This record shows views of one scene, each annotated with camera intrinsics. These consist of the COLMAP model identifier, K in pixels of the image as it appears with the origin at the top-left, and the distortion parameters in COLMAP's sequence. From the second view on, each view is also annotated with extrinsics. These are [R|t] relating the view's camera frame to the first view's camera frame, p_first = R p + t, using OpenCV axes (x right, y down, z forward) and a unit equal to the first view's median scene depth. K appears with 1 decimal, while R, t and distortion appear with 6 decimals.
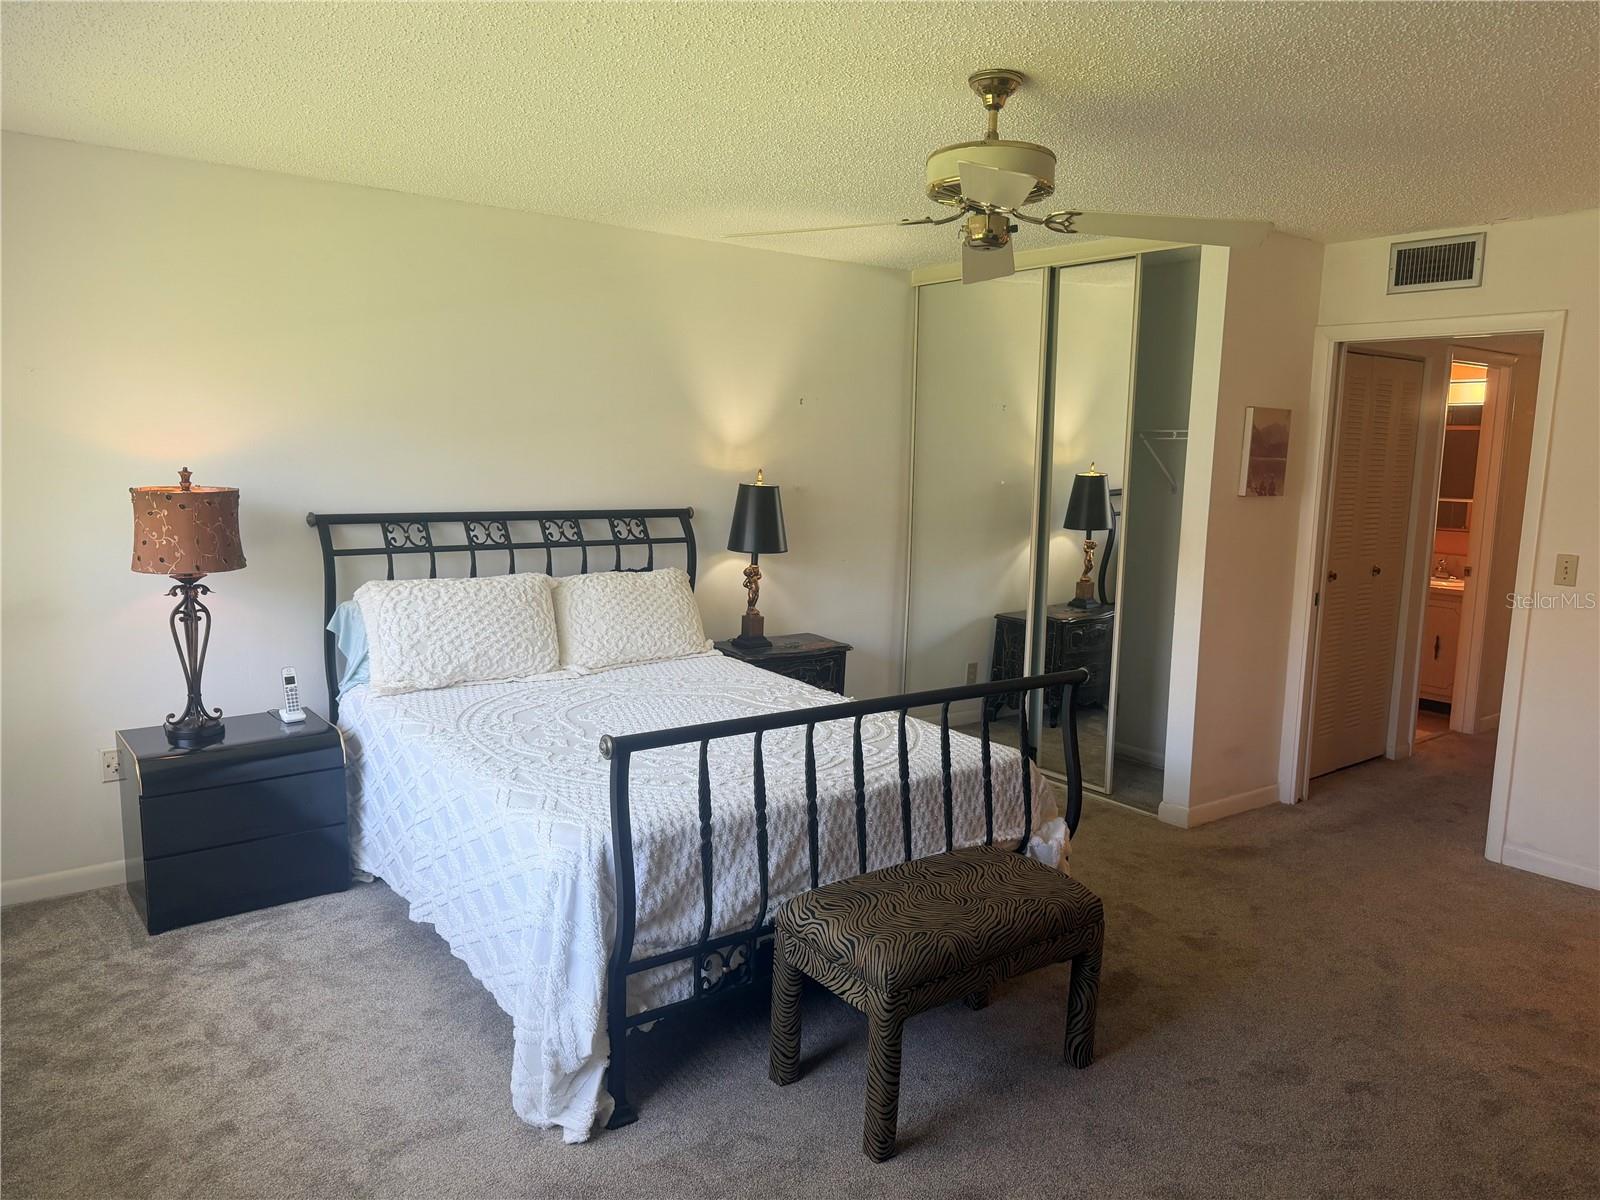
lens RADIAL K [[1134.6, 0, 801.1], [0, 1134.6, 603.1], [0, 0, 1]] dist [0.004961, 0.000452]
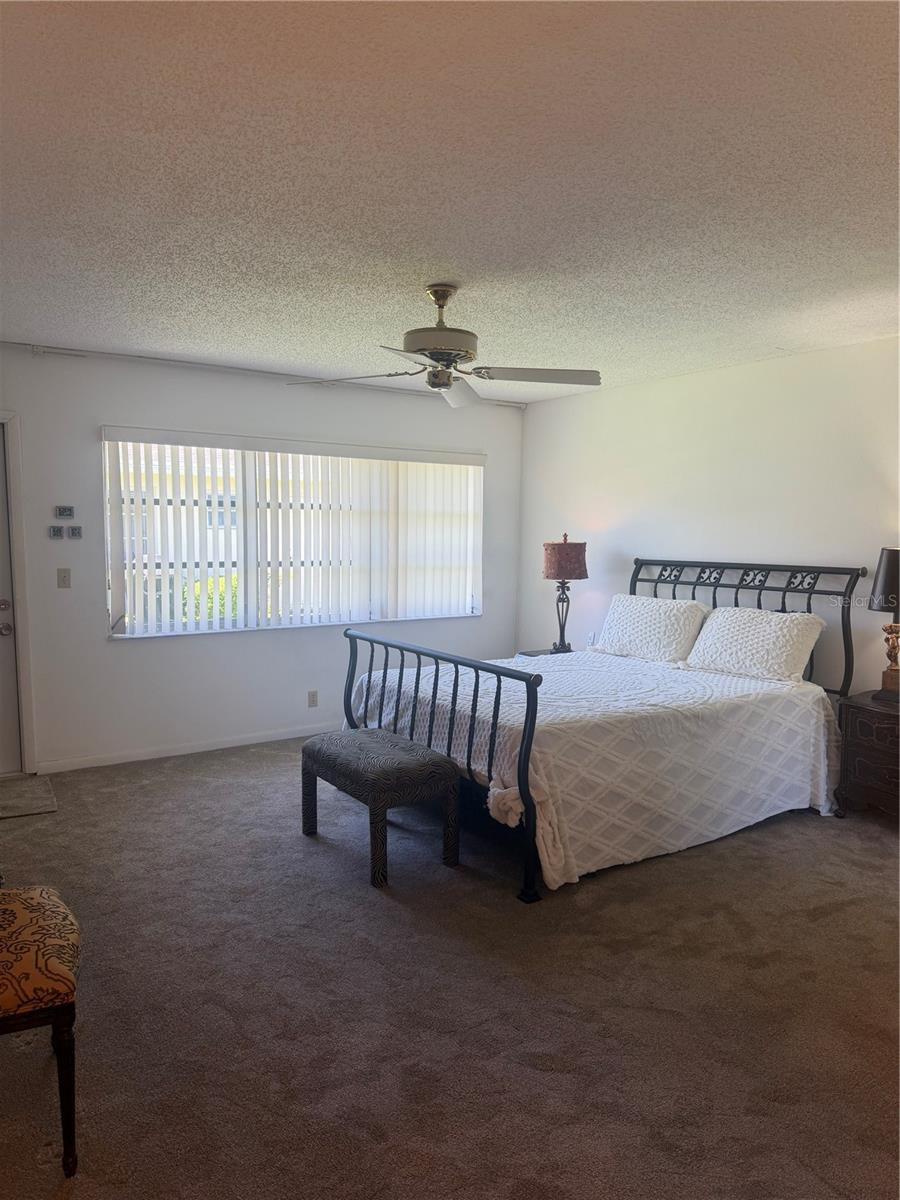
lens RADIAL K [[850.9, 0, 450.8], [0, 850.9, 601.8], [0, 0, 1]] dist [0.004961, 0.000452]
pose [[-0.064066, 0.066633, -0.995719, 1.105475], [-0.141397, 0.987096, 0.075153, -0.077647], [0.987878, 0.145606, -0.053818, 0.859979]]
